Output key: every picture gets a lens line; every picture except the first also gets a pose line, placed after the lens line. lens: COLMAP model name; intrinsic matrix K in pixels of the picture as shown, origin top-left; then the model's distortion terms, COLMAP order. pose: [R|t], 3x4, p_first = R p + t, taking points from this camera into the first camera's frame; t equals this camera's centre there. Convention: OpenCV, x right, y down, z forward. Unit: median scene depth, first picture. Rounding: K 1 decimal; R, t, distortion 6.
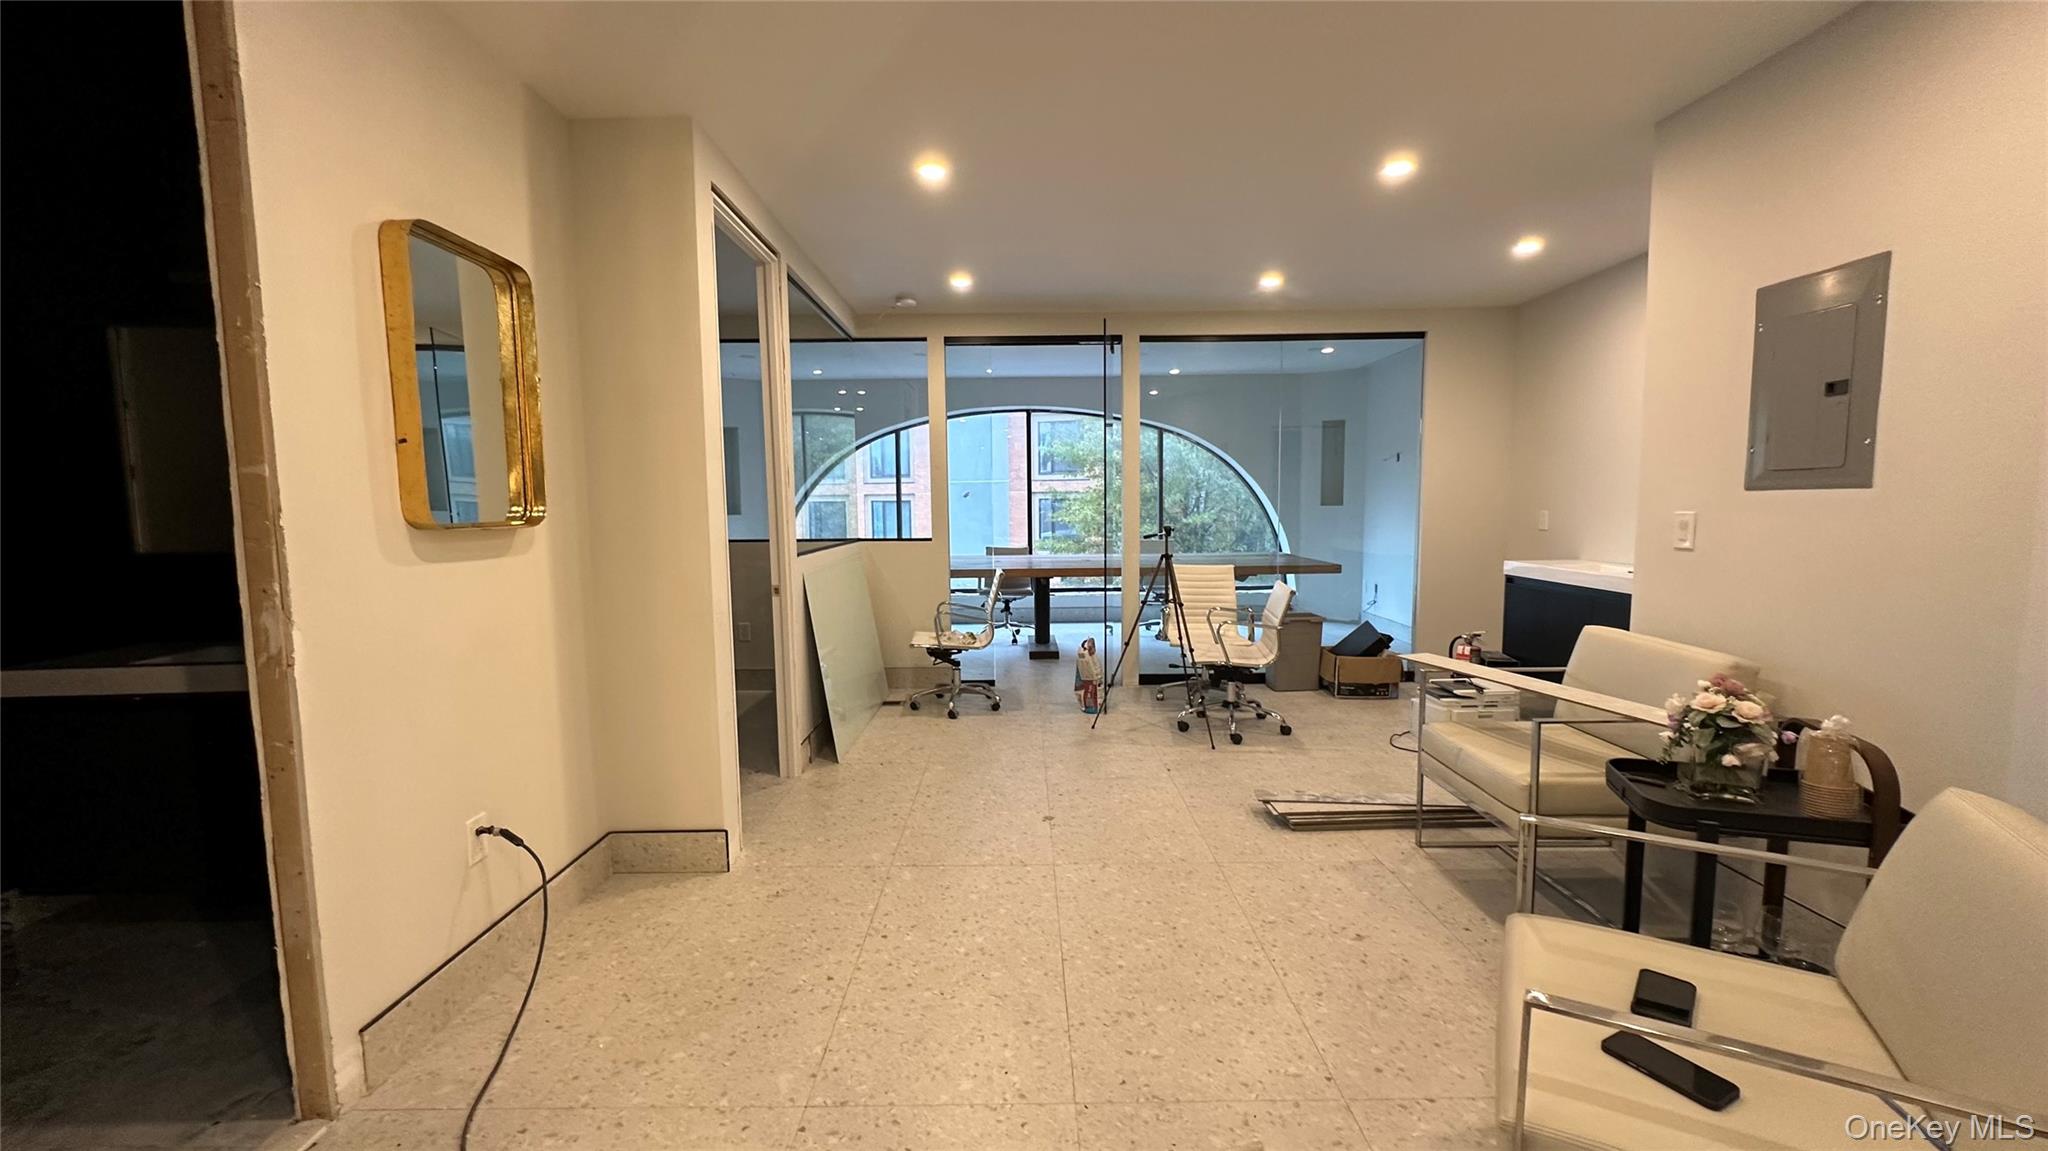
lens RADIAL K [[818.1, 0, 1023.3], [0, 818.1, 578.4], [0, 0, 1]] dist [-0.004190, 0.001180]
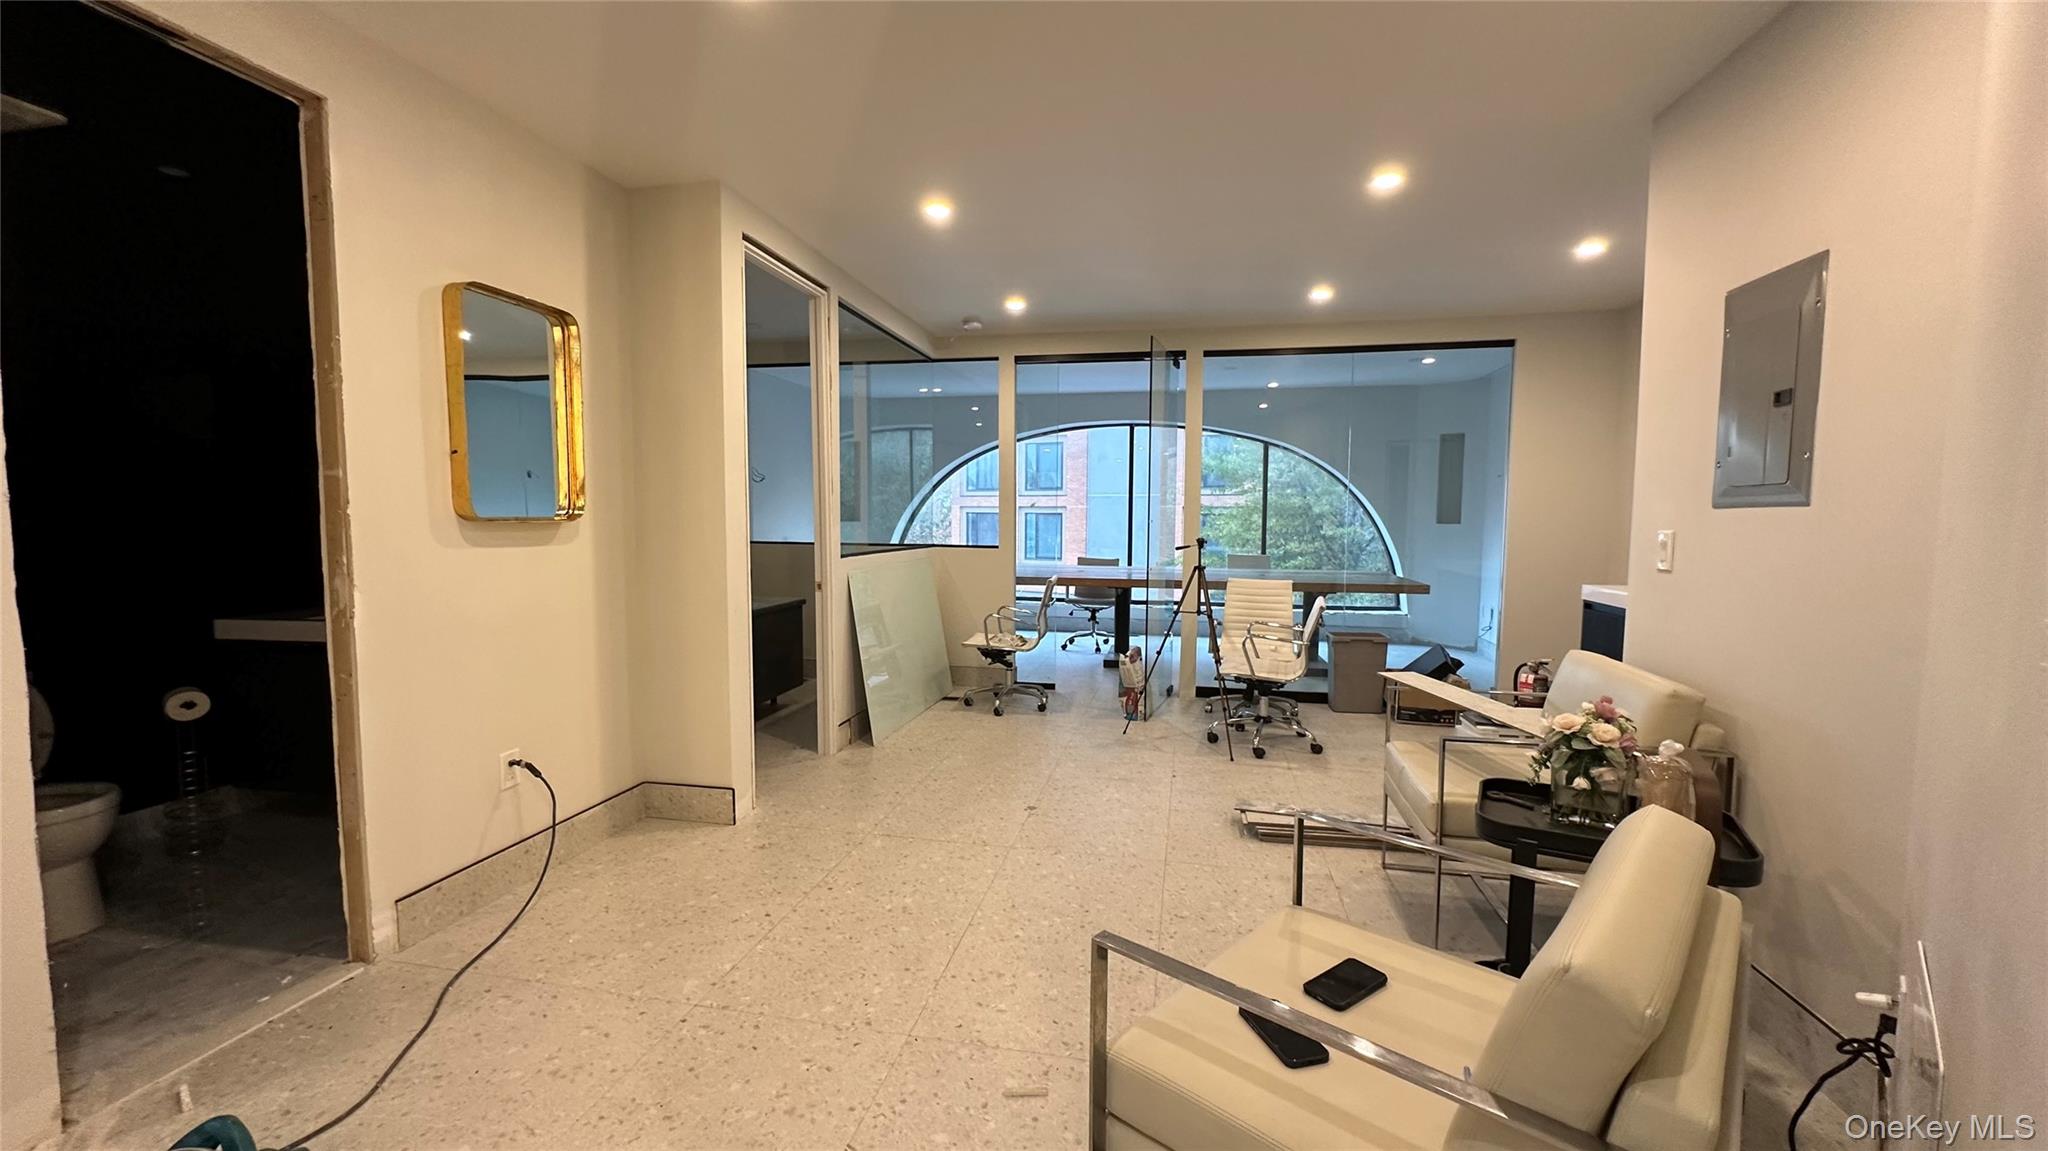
lens RADIAL K [[818.1, 0, 1023.2], [0, 818.1, 578.6], [0, 0, 1]] dist [-0.004190, 0.001180]
pose [[0.978795, 0.033346, -0.202109, 0.280104], [-0.036651, 0.999248, -0.012634, 0.011351], [0.201536, 0.019773, 0.979281, -0.059930]]
